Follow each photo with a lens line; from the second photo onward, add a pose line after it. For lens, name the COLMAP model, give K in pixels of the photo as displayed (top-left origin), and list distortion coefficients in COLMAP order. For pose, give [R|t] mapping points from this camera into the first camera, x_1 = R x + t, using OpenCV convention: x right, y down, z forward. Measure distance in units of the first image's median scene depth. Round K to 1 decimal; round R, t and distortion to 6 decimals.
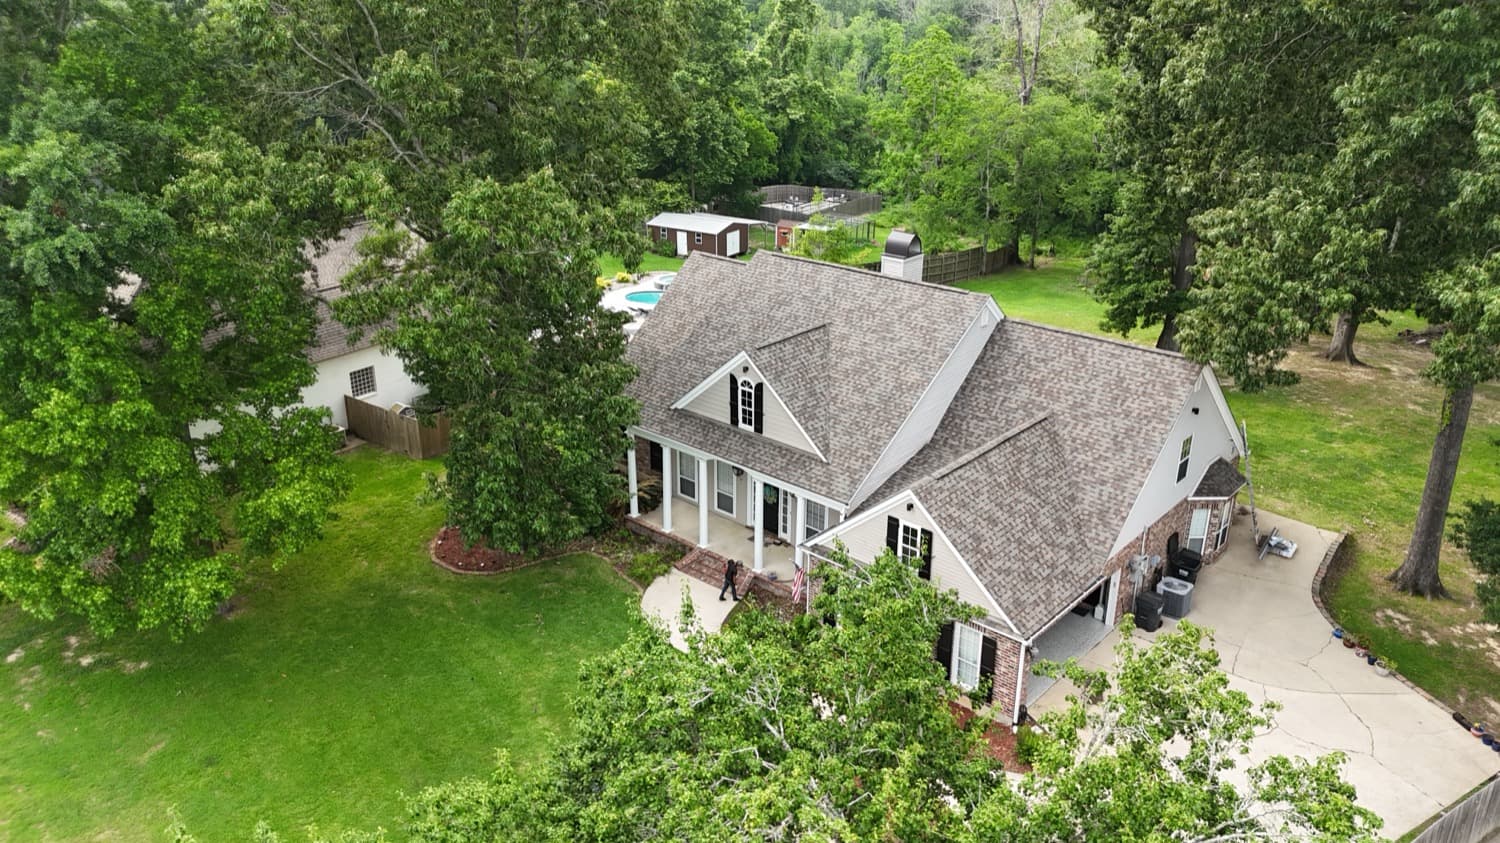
lens RADIAL K [[1076.2, 0, 750.0], [0, 1076.2, 421.5], [0, 0, 1]] dist [0.106680, -0.001995]
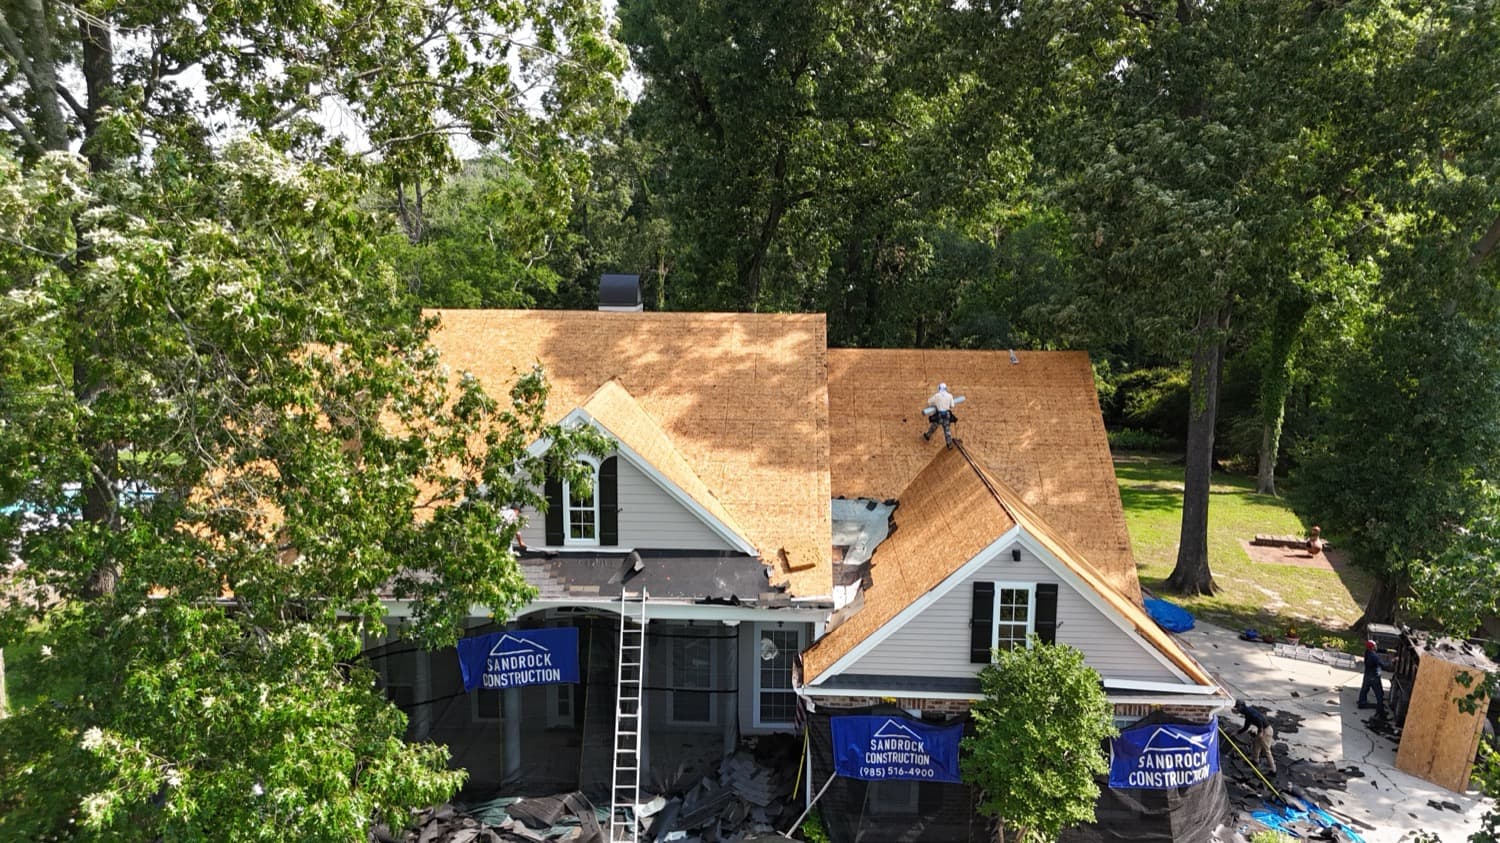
lens RADIAL K [[1076.2, 0, 750.0], [0, 1076.2, 421.5], [0, 0, 1]] dist [0.106680, -0.001995]
pose [[0.758164, -0.100923, 0.644206, -0.326377], [0.233066, 0.964629, -0.123174, 0.037866], [-0.608988, 0.243529, 0.754869, 0.499977]]
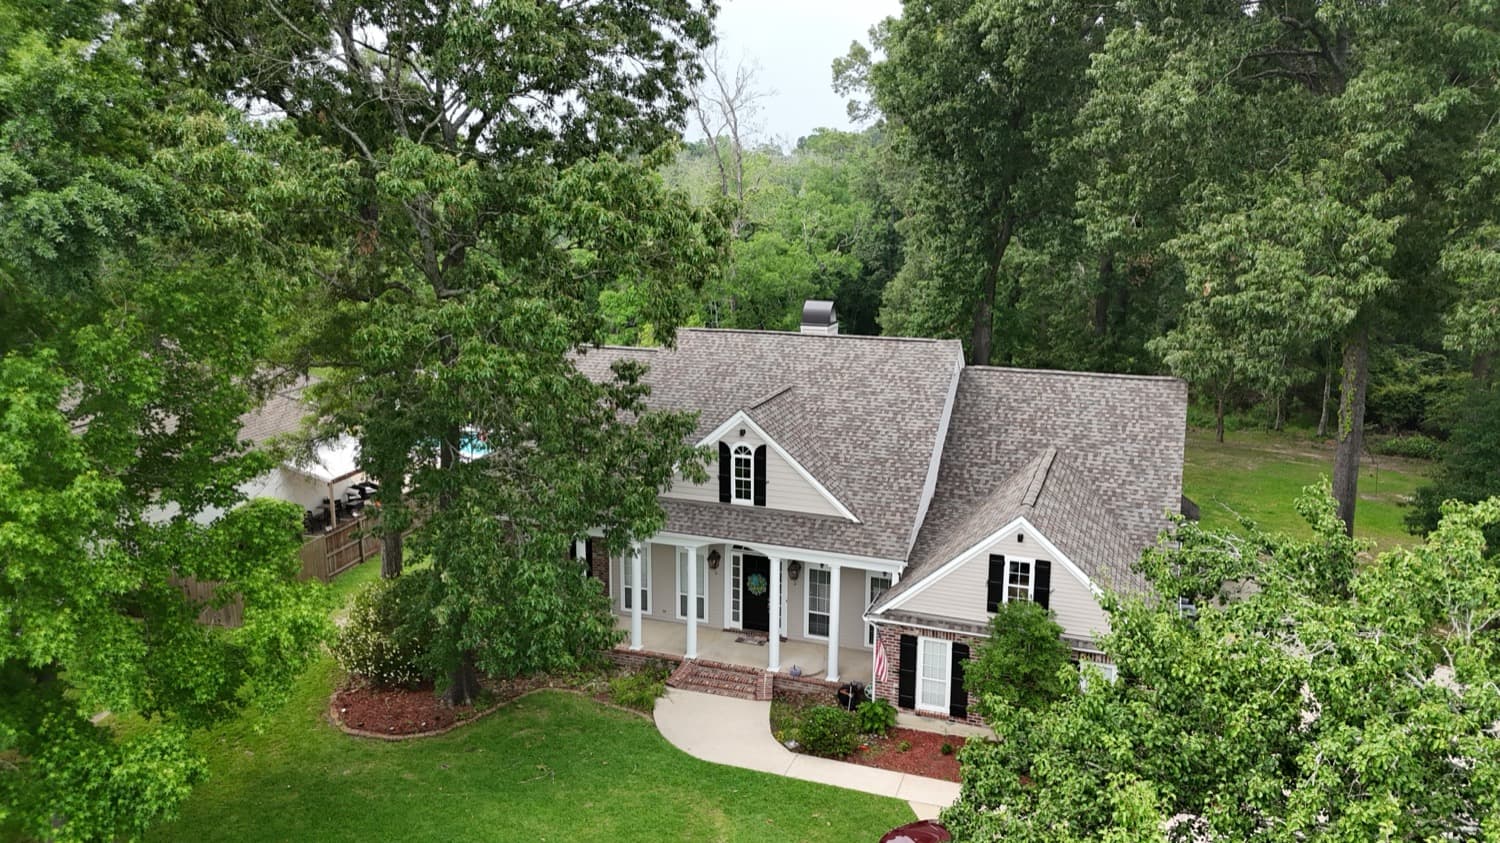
lens RADIAL K [[1076.2, 0, 750.0], [0, 1076.2, 421.5], [0, 0, 1]] dist [0.106680, -0.001995]
pose [[0.928159, -0.074034, 0.364747, -0.324681], [0.135323, 0.980071, -0.145423, 0.072315], [-0.346712, 0.184334, 0.919680, 0.197606]]
